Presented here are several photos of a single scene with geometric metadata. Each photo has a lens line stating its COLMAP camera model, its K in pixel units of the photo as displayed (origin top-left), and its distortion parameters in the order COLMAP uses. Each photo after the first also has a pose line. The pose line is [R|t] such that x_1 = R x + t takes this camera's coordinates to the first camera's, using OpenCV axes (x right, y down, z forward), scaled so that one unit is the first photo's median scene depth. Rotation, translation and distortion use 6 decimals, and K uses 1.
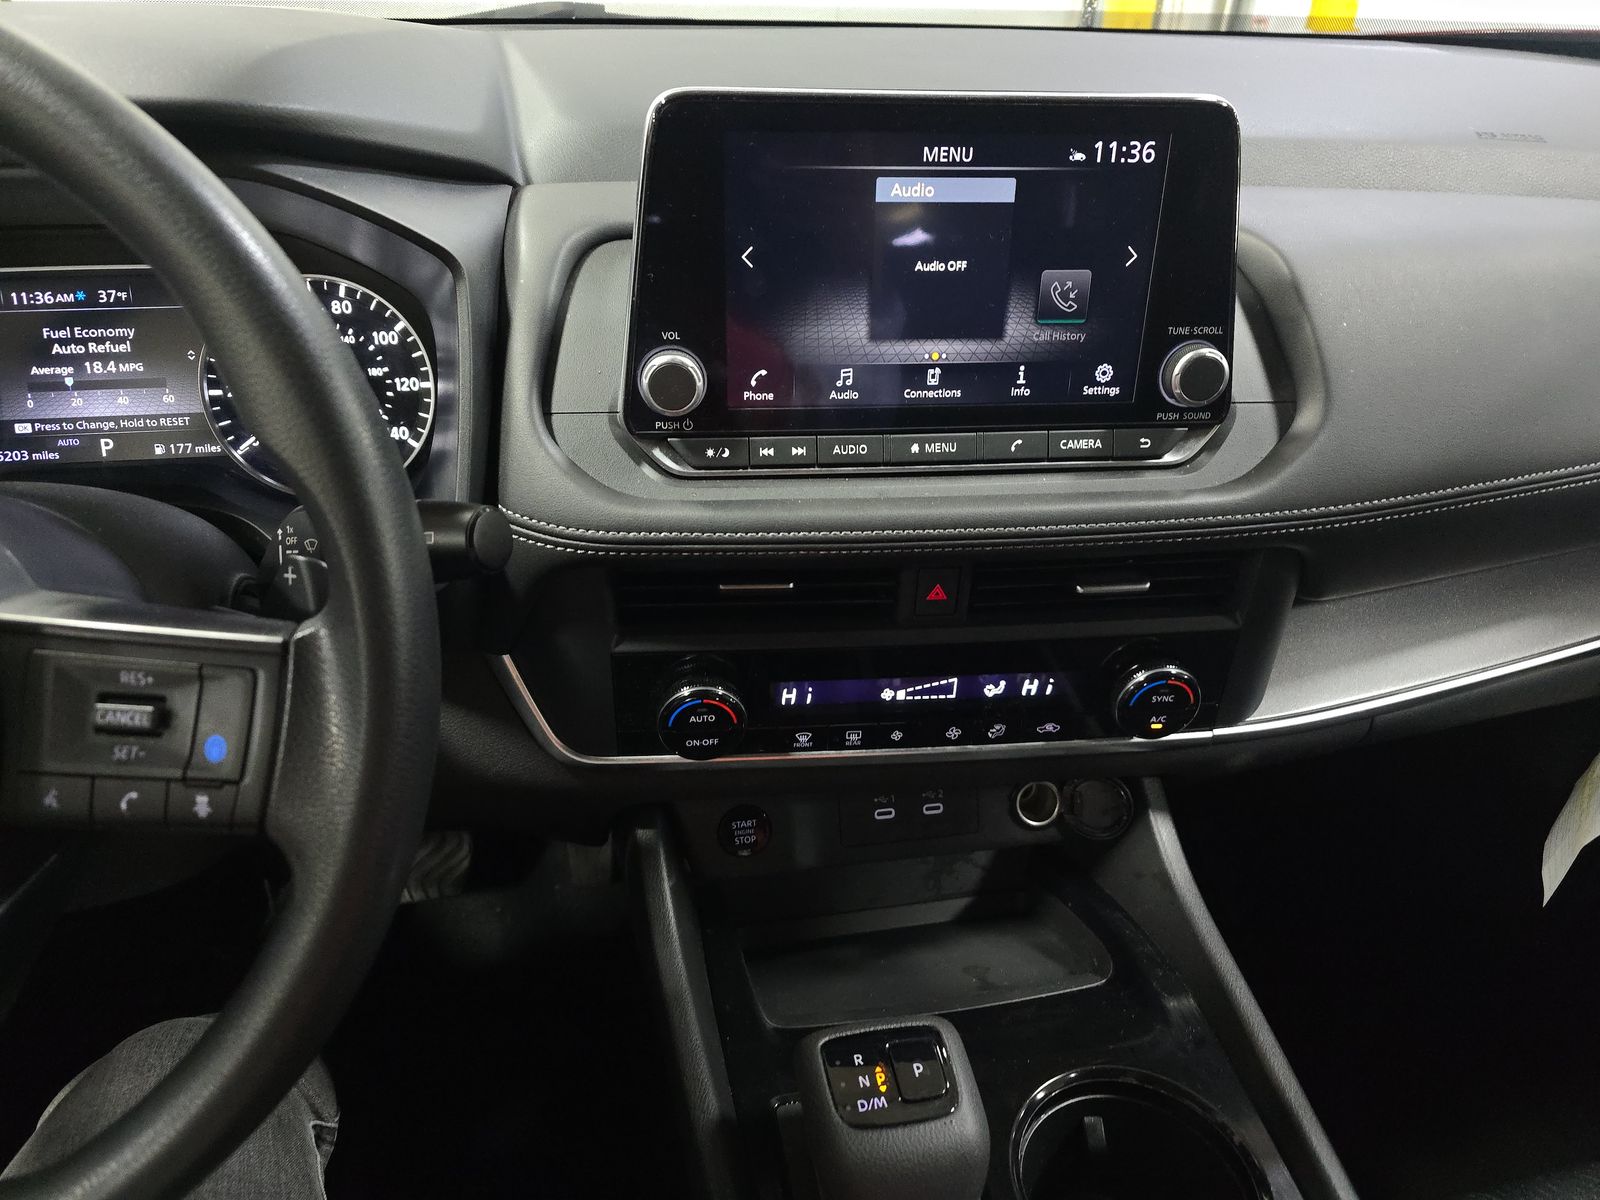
lens RADIAL K [[1088.9, 0, 800.0], [0, 1088.9, 600.0], [0, 0, 1]] dist [0.074795, -0.077919]
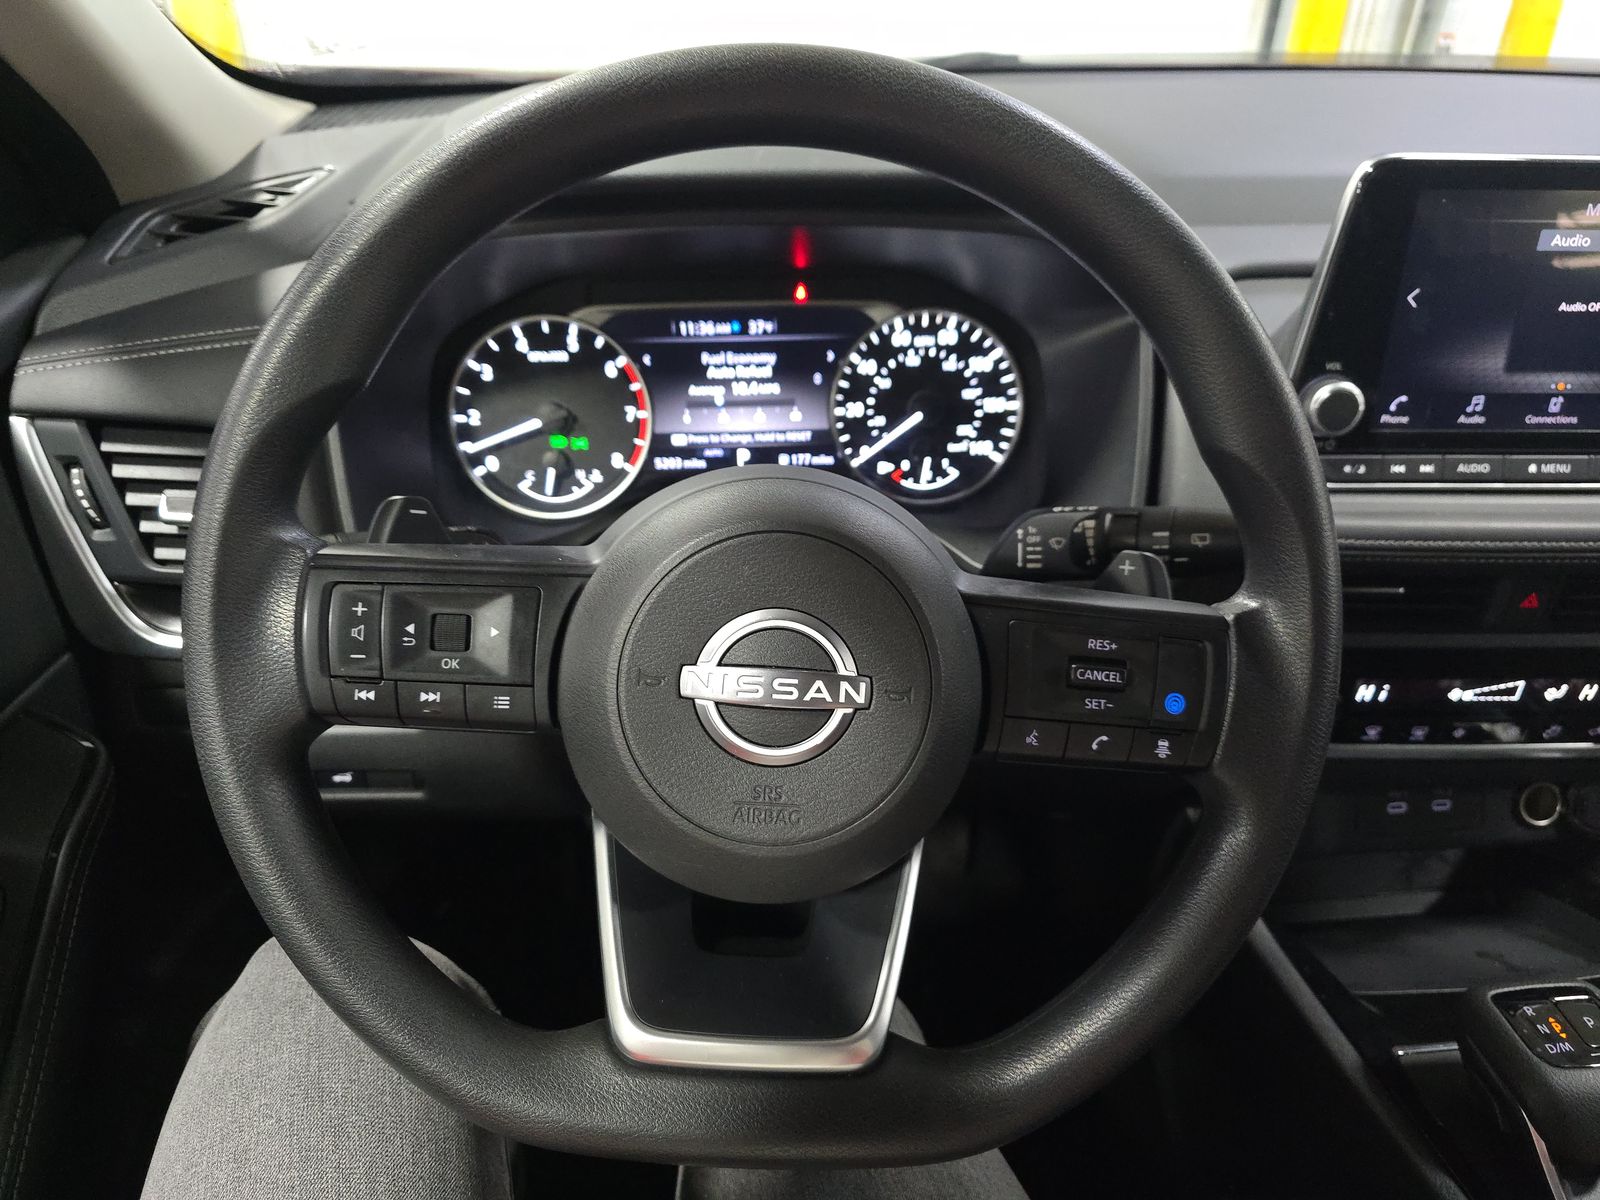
lens RADIAL K [[1096.8, 0, 800.0], [0, 1096.8, 600.0], [0, 0, 1]] dist [0.051470, -0.073466]
pose [[0.996374, 0.028659, -0.080108, -0.475822], [-0.029801, 0.999470, -0.013092, 0.026373], [0.079691, 0.015431, 0.996700, -0.147741]]
